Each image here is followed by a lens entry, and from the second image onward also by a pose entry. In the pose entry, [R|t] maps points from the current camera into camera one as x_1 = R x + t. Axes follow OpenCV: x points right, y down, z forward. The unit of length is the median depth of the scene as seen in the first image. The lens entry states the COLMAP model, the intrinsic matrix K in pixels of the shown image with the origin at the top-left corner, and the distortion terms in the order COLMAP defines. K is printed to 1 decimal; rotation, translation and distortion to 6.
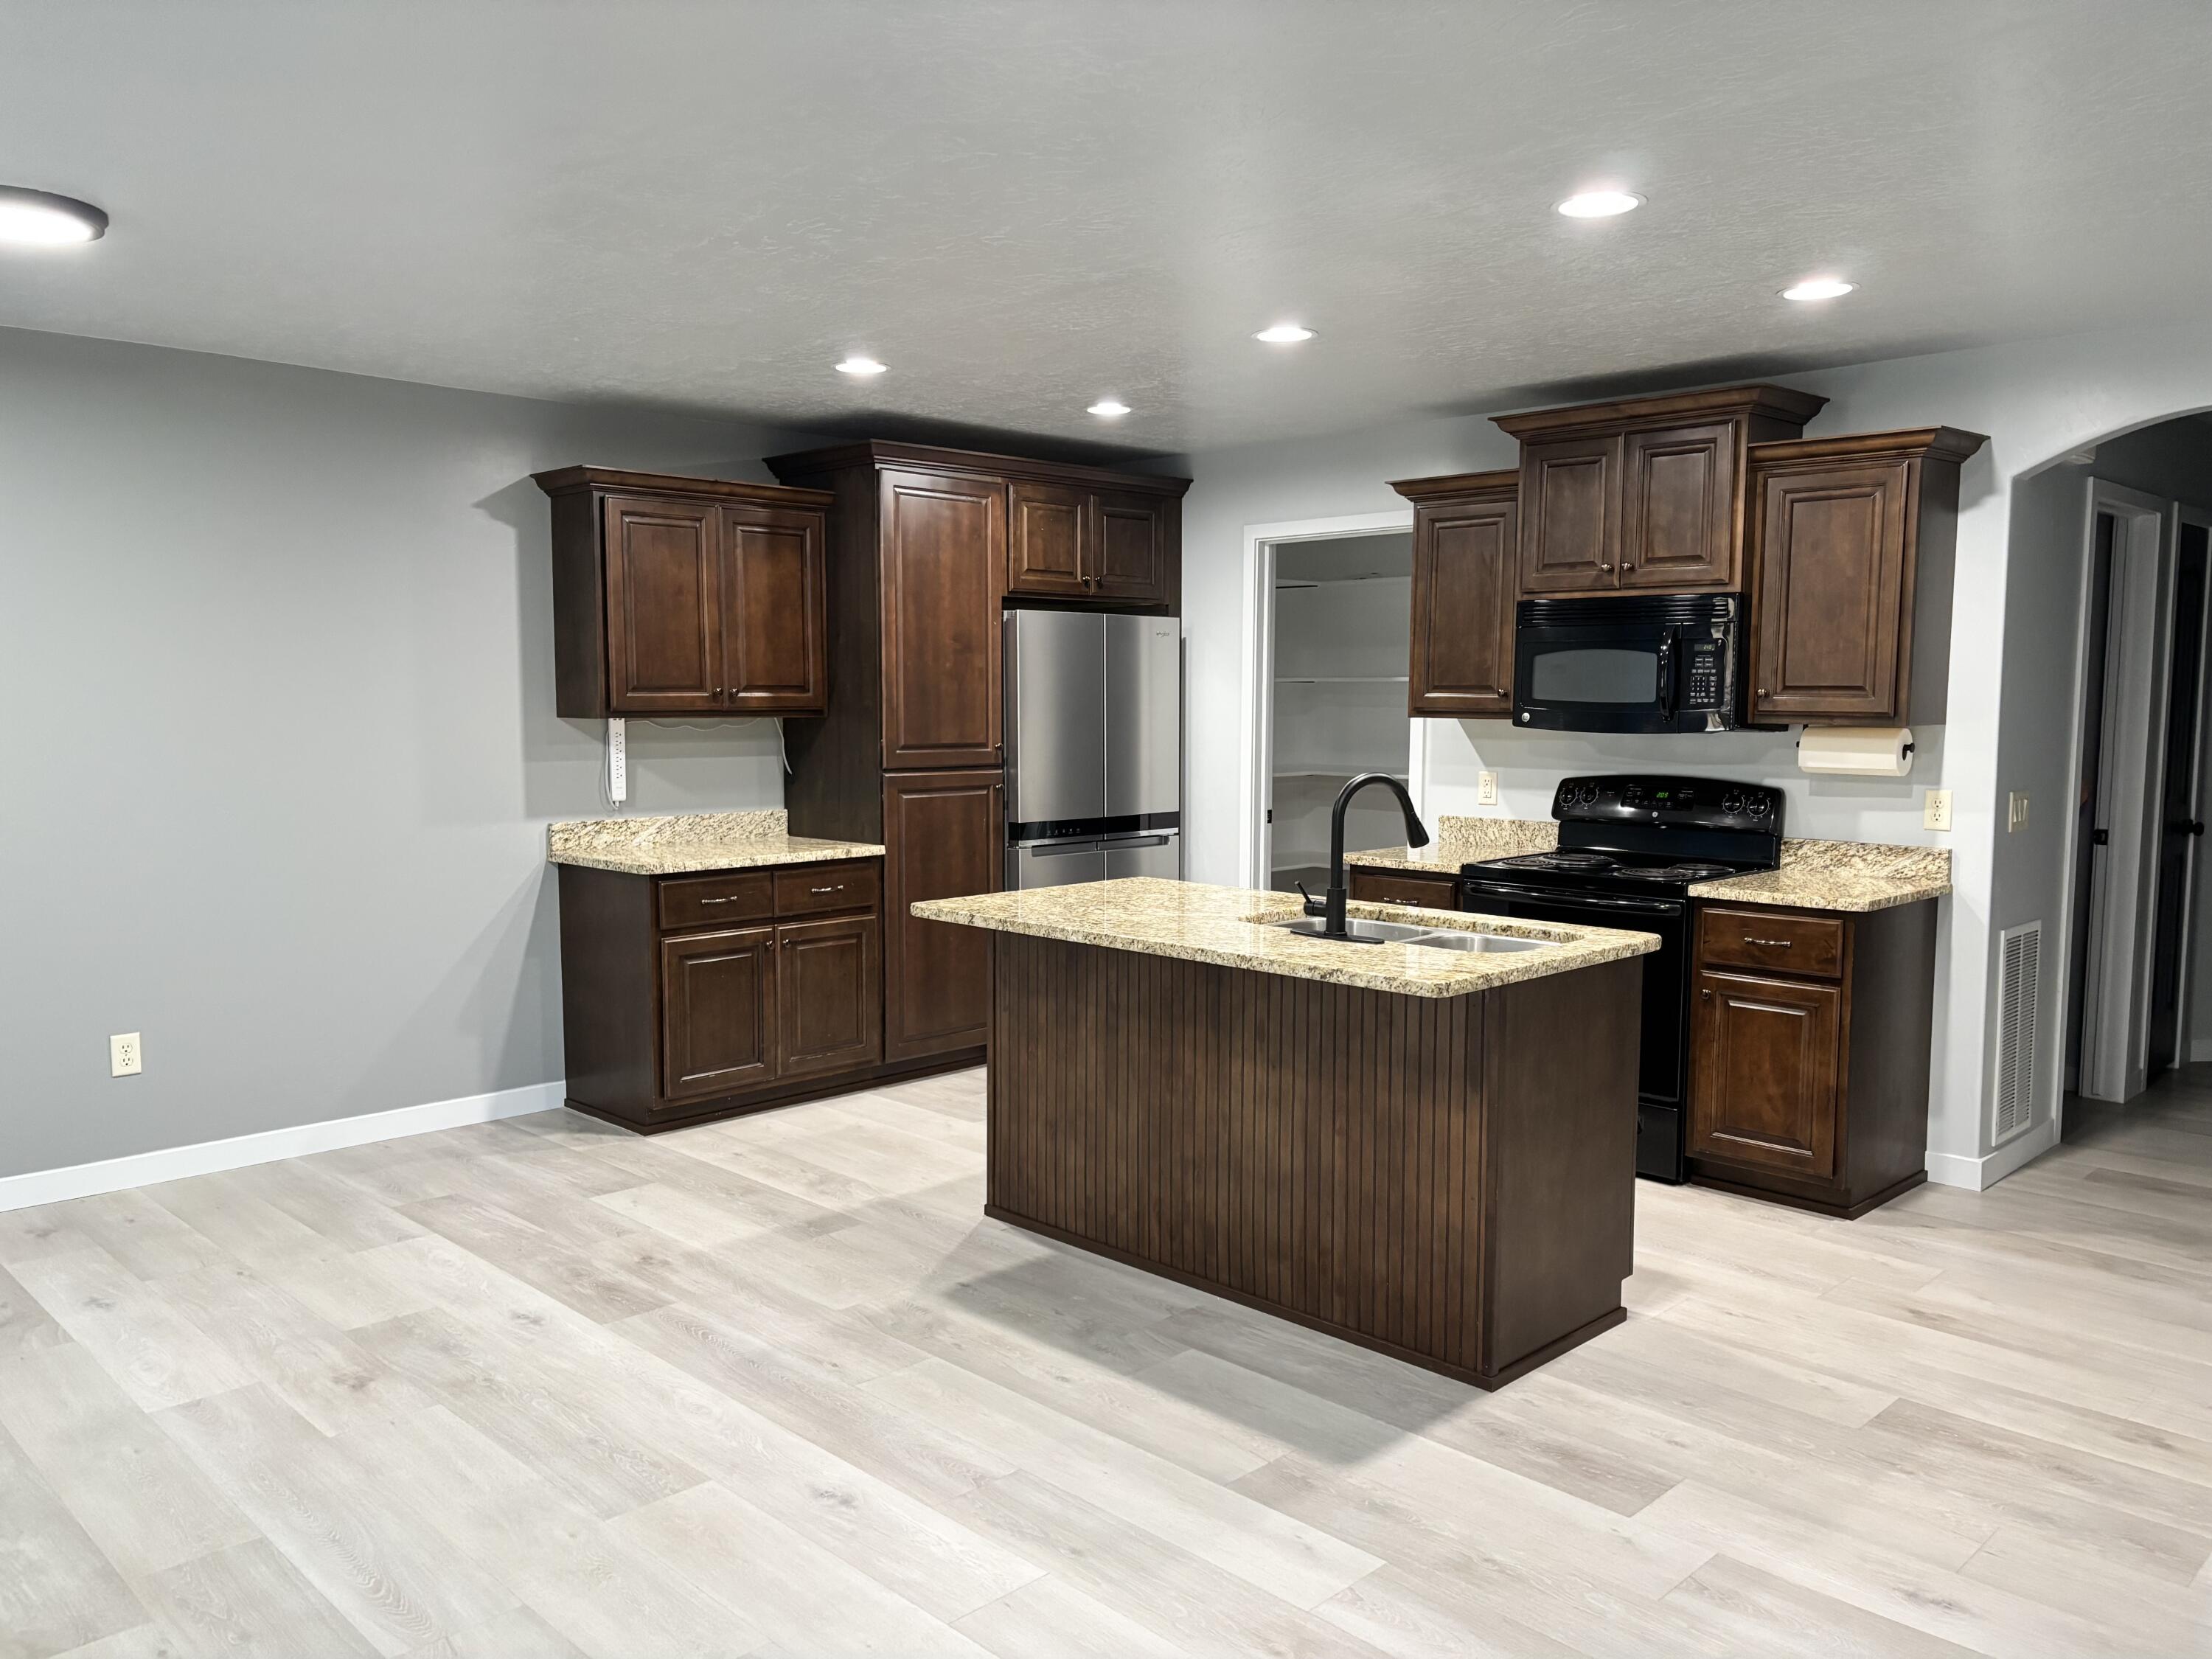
lens RADIAL K [[1668.1, 0, 1100.7], [0, 1668.1, 820.5], [0, 0, 1]] dist [0.043063, -0.037600]
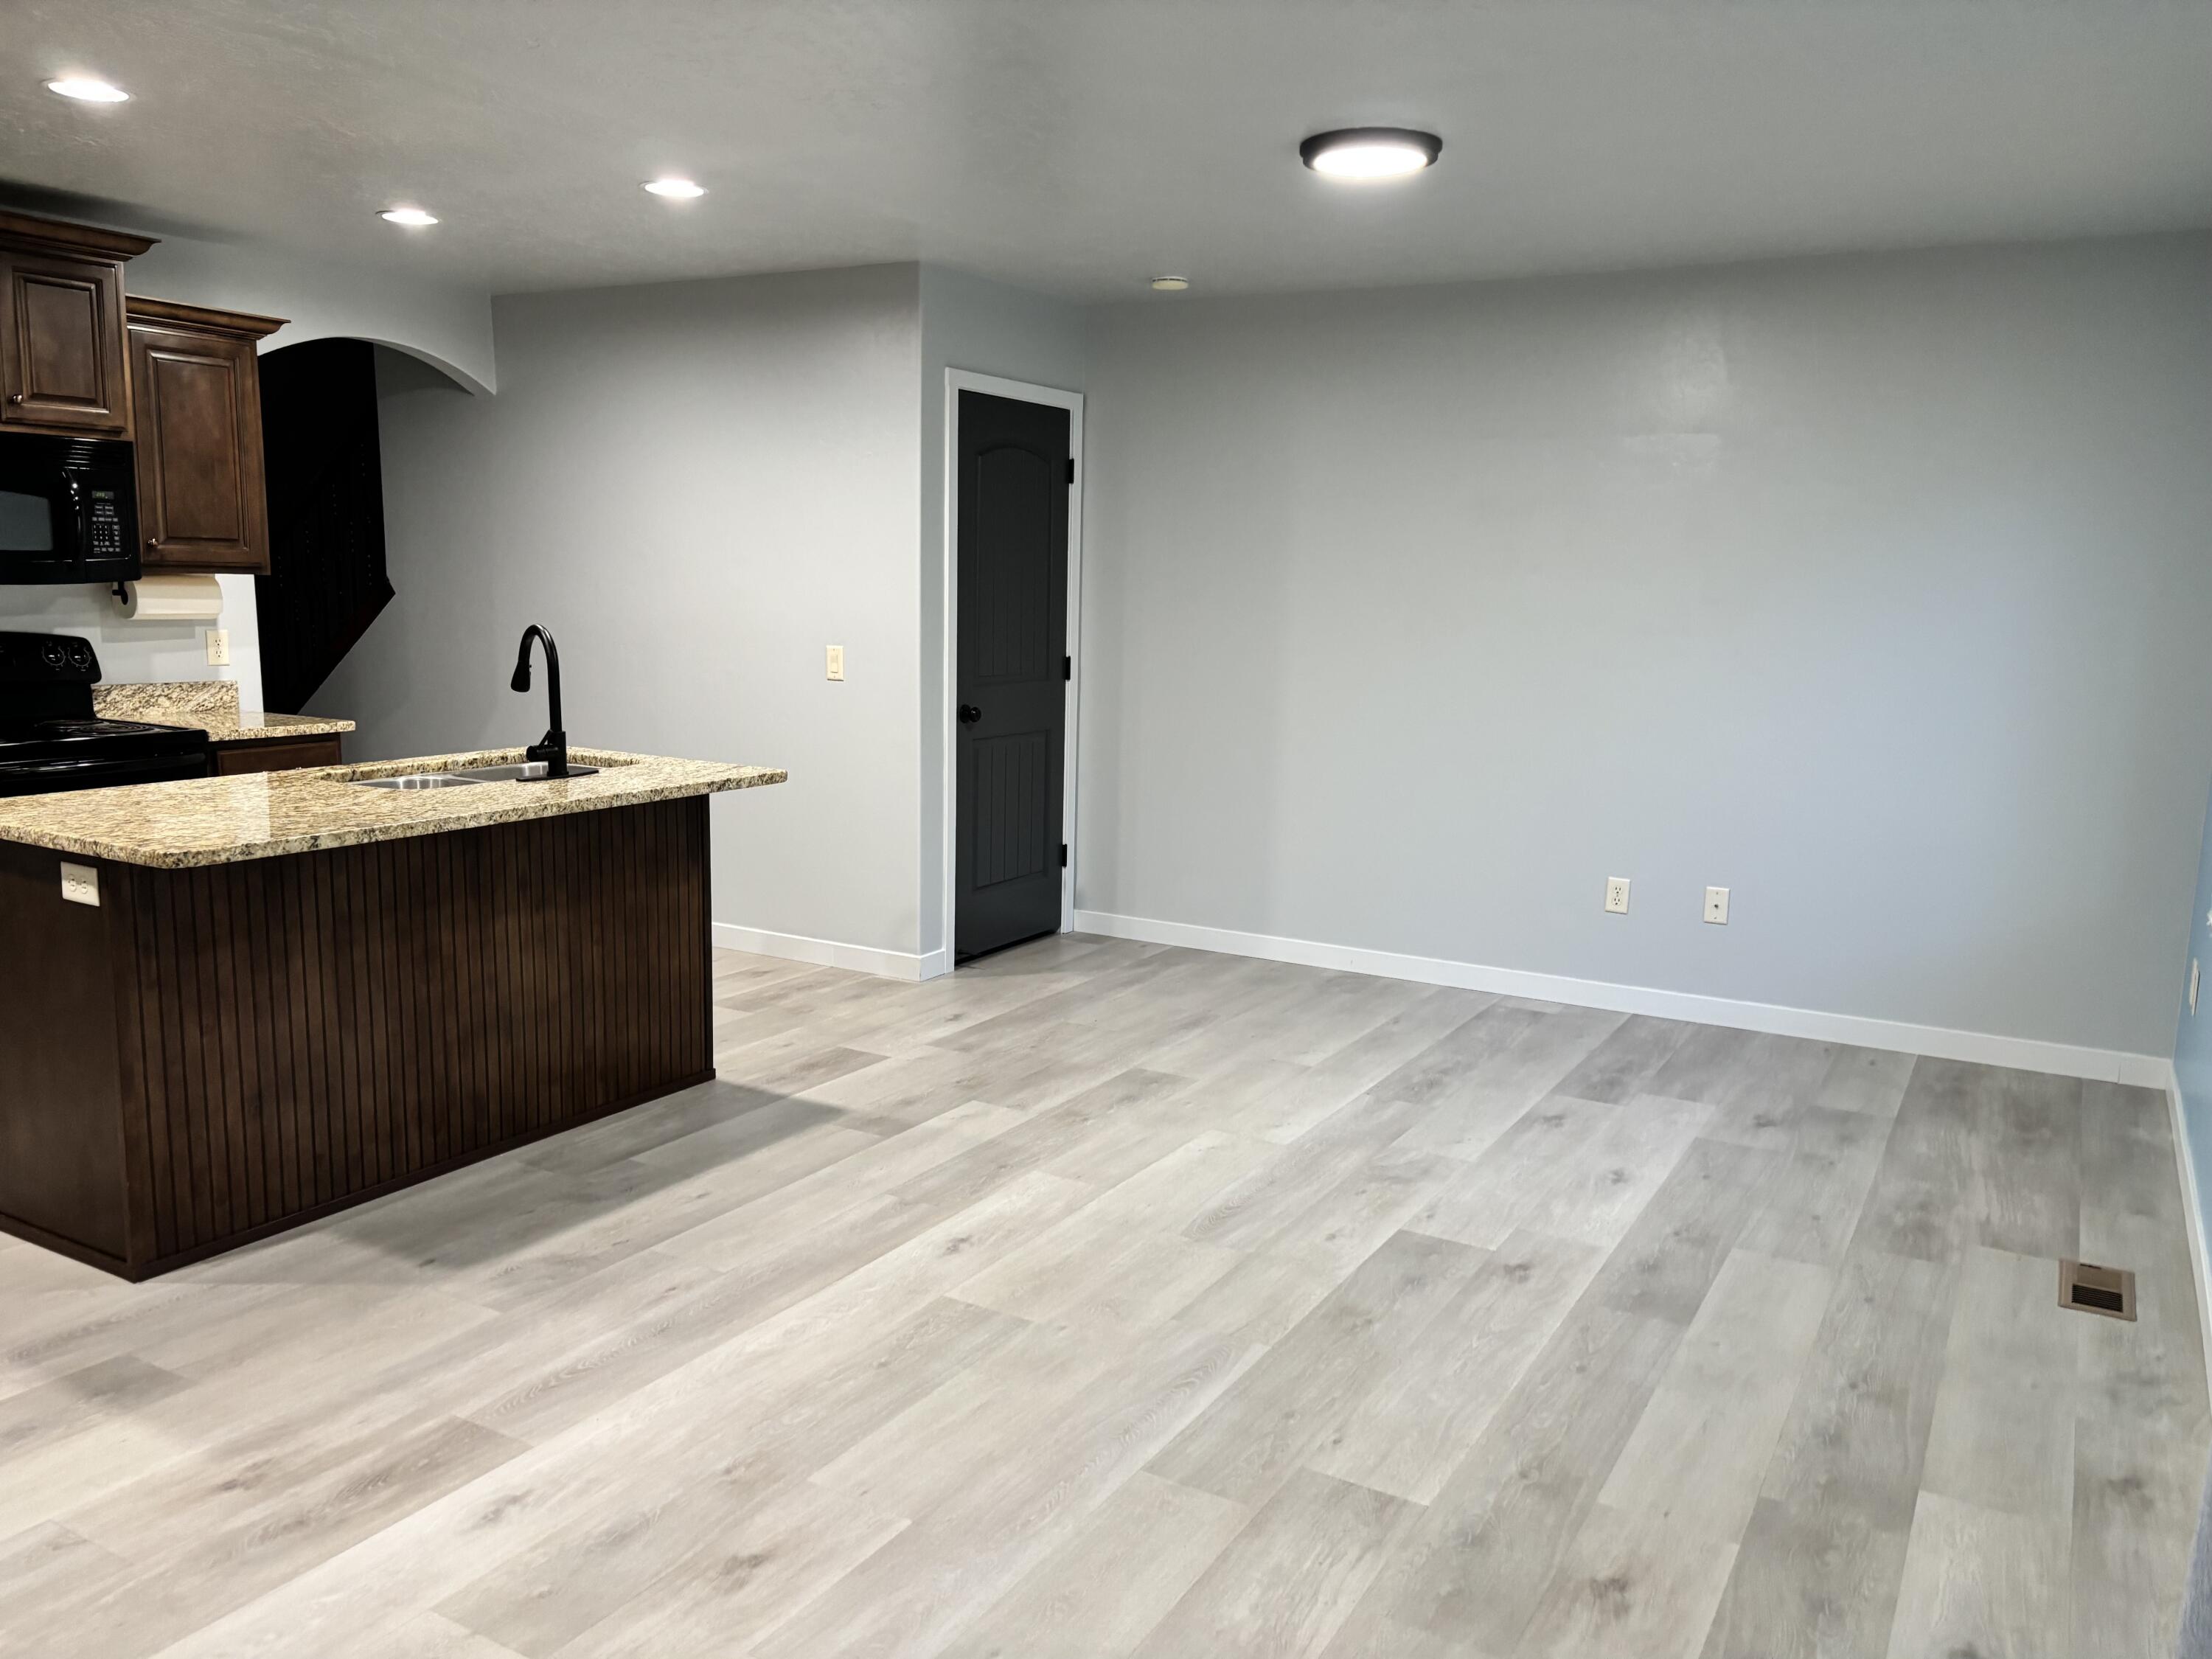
lens RADIAL K [[1668.1, 0, 1095.1], [0, 1668.1, 839.0], [0, 0, 1]] dist [0.043063, -0.037600]
pose [[-0.254037, -0.163172, 0.953331, -1.020607], [0.053557, 0.981781, 0.182313, -0.073131], [-0.965710, 0.097371, -0.240670, 0.935868]]
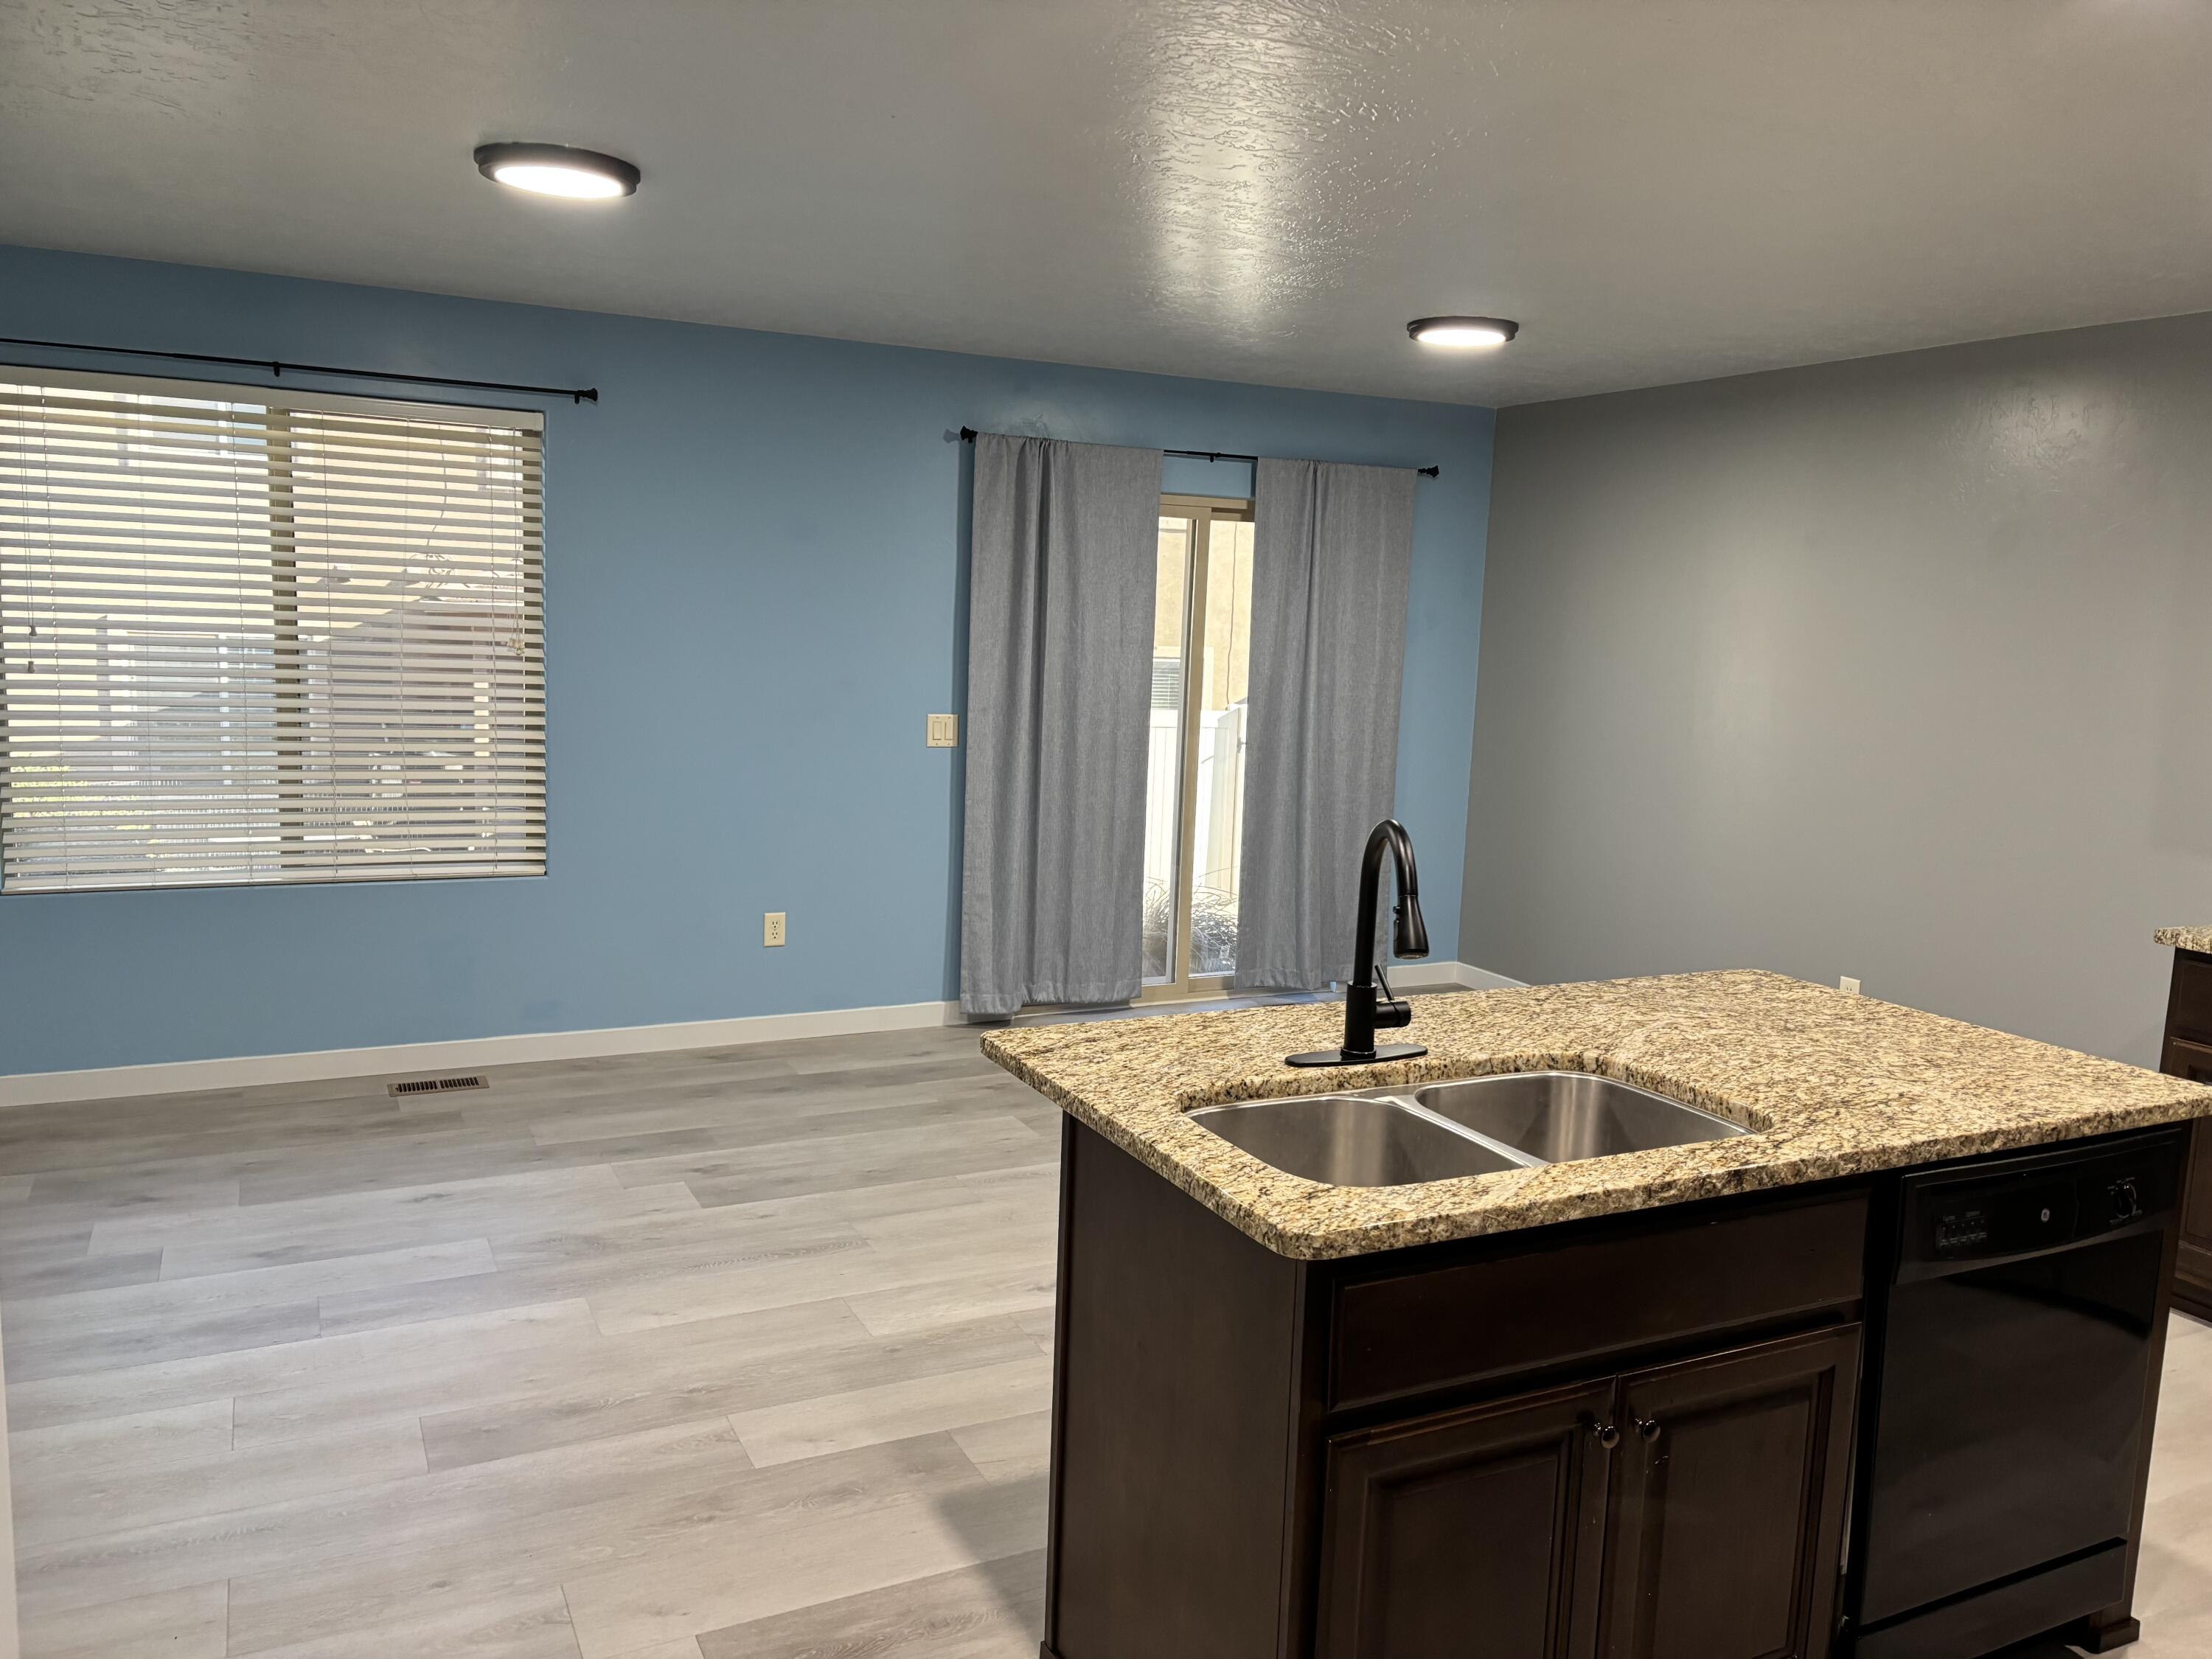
lens RADIAL K [[1668.1, 0, 1109.3], [0, 1668.1, 829.1], [0, 0, 1]] dist [0.043063, -0.037600]
pose [[-0.307604, 0.111667, -0.944939, 0.799576], [-0.112680, 0.981827, 0.152707, -0.111650], [0.944819, 0.153449, -0.289431, 1.092892]]
